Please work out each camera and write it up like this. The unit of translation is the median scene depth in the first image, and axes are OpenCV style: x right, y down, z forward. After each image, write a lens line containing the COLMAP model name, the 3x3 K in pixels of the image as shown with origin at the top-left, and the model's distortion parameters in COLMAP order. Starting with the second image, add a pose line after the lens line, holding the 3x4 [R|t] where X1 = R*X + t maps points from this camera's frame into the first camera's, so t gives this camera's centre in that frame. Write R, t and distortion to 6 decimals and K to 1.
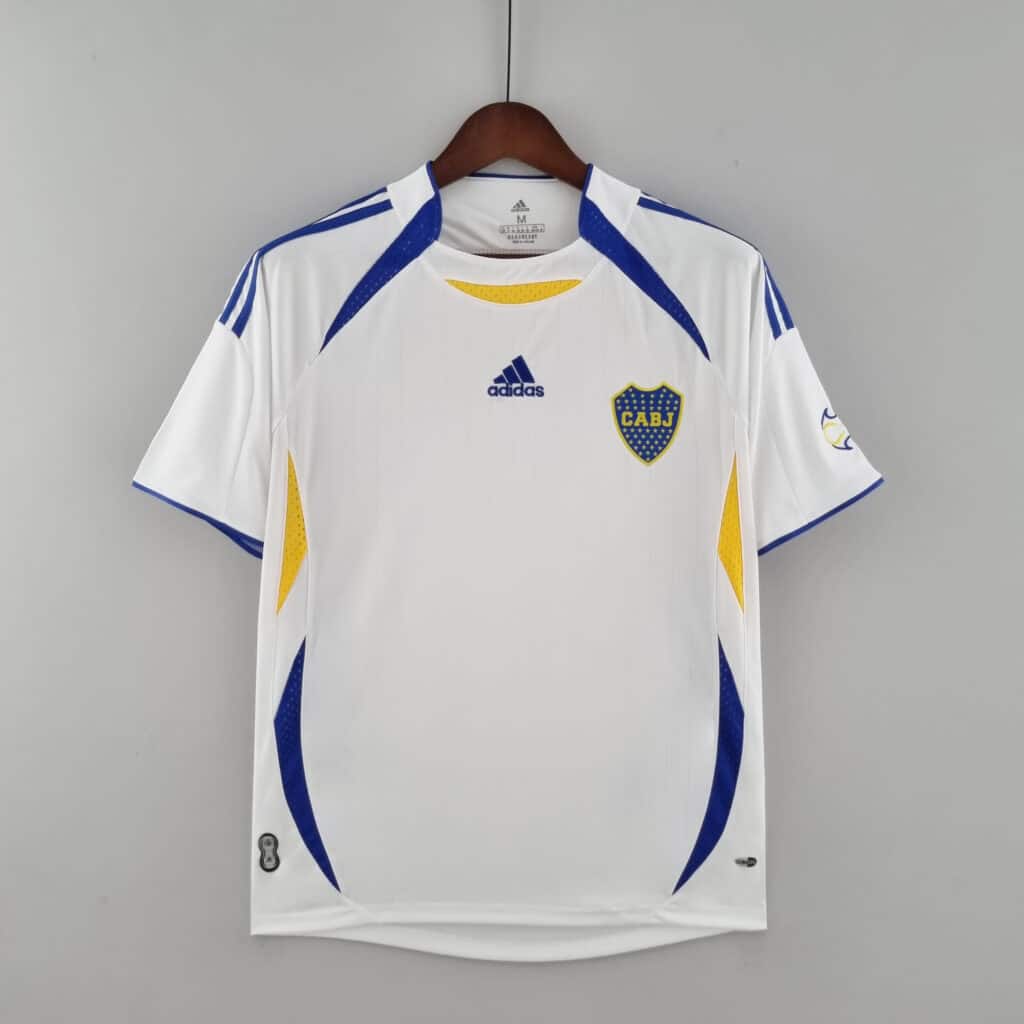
lens RADIAL K [[1038.4, 0, 515.0], [0, 1038.4, 512.3], [0, 0, 1]] dist [-0.001888, 0.000000]
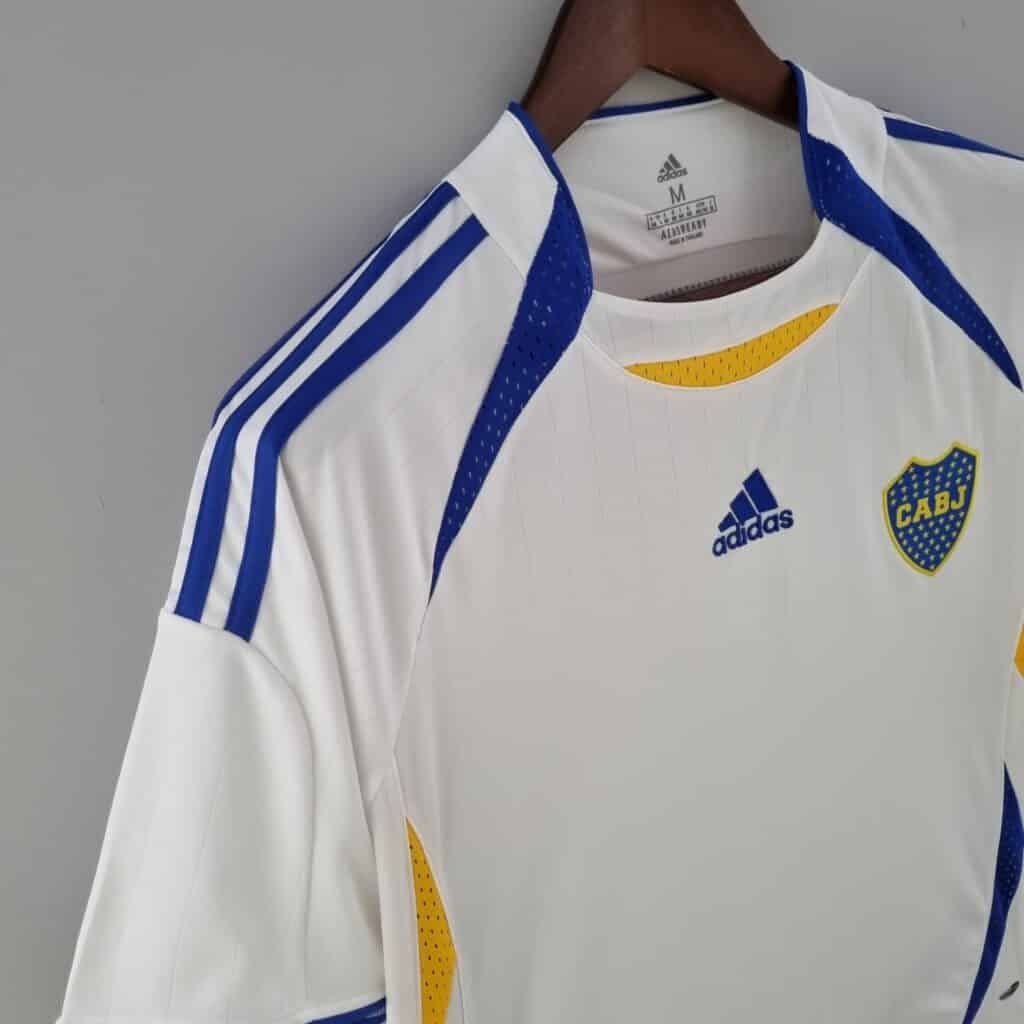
lens RADIAL K [[1038.4, 0, 509.8], [0, 1038.4, 514.2], [0, 0, 1]] dist [-0.001888, 0.000000]
pose [[0.867911, -0.304575, 0.392384, -0.311623], [0.218450, 0.943500, 0.249172, -0.284501], [-0.446106, -0.130543, 0.885408, 0.586494]]
